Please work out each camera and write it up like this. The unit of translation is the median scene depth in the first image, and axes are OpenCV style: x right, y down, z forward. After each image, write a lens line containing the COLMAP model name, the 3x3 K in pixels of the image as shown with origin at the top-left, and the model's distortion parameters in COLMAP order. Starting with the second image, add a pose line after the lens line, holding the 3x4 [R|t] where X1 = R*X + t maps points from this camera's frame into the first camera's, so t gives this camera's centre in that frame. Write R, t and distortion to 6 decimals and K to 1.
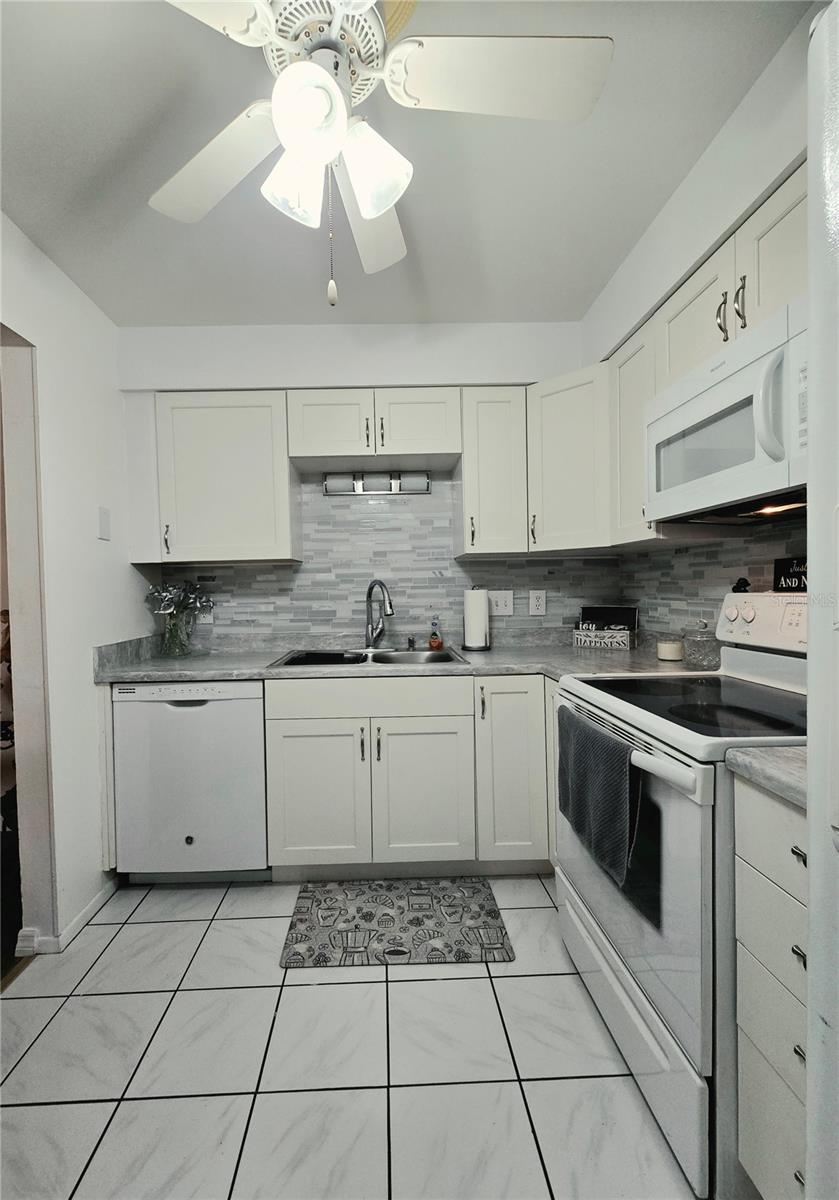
lens RADIAL K [[512.5, 0, 416.9], [0, 512.5, 592.1], [0, 0, 1]] dist [-0.000787, -0.000018]
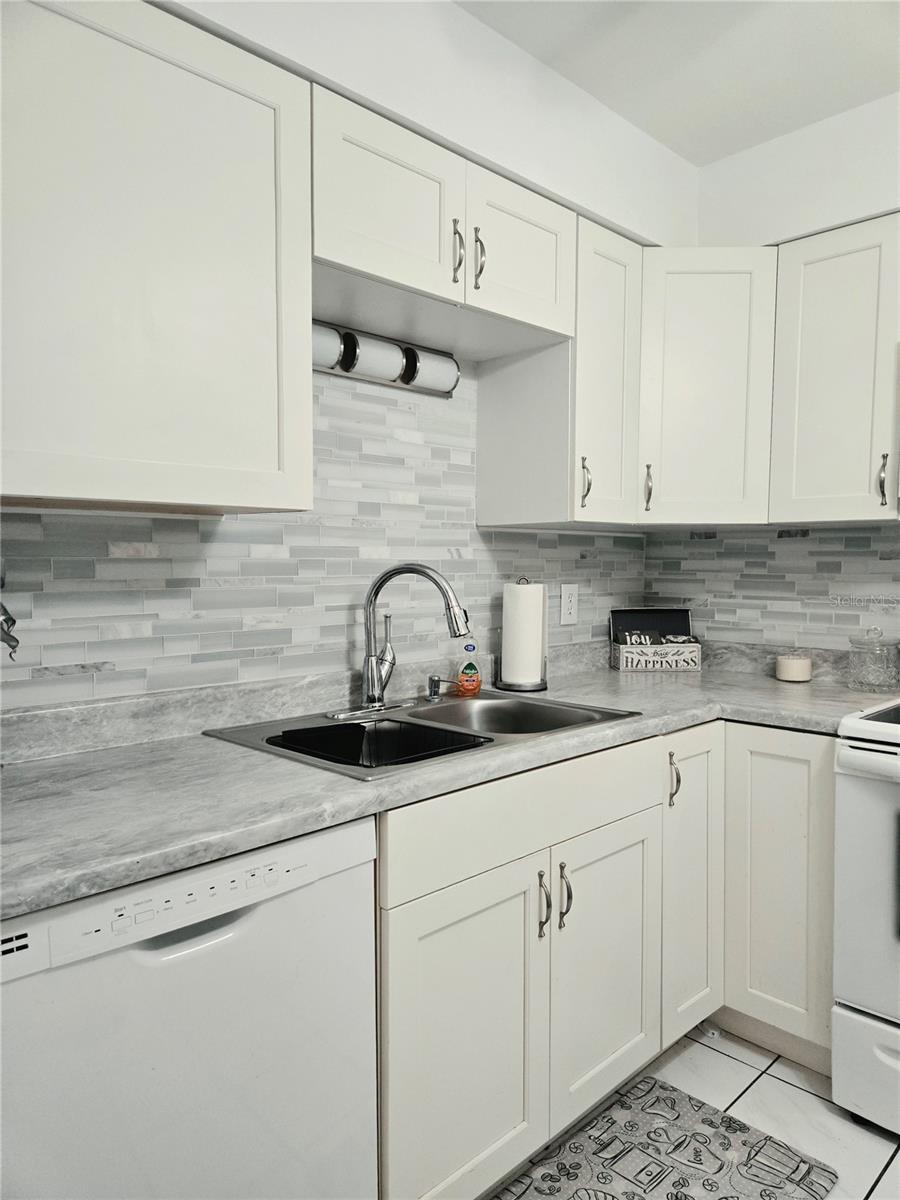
lens RADIAL K [[806.0, 0, 450.0], [0, 806.0, 600.0], [0, 0, 1]] dist [0.067752, -0.066627]
pose [[0.720933, -0.012914, 0.692884, -0.557730], [-0.009308, 0.999556, 0.028315, -0.011001], [-0.692942, -0.026862, 0.720493, 0.407889]]
